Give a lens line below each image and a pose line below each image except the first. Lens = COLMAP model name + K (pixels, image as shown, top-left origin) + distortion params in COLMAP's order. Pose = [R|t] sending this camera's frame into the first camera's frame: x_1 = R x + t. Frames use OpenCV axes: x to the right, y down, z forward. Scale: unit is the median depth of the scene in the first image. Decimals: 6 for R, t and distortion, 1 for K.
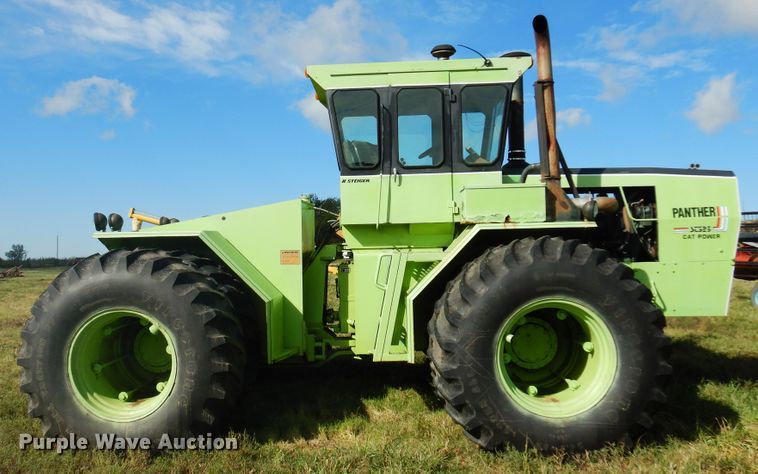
lens RADIAL K [[821.0, 0, 379.0], [0, 821.0, 237.0], [0, 0, 1]] dist [0.018517, 0.033063]
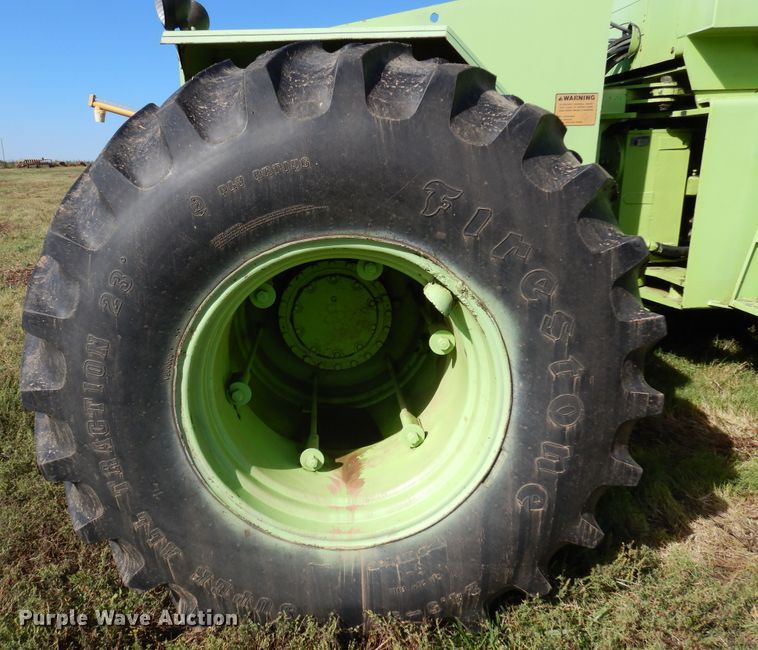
lens RADIAL K [[609.3, 0, 315.4], [0, 609.3, 325.8], [0, 0, 1]] dist [0.001688, 0.001698]
pose [[0.995275, -0.031170, 0.091954, -0.303317], [0.004402, 0.960578, 0.277976, 0.048075], [-0.096993, -0.276258, 0.956177, 0.674423]]
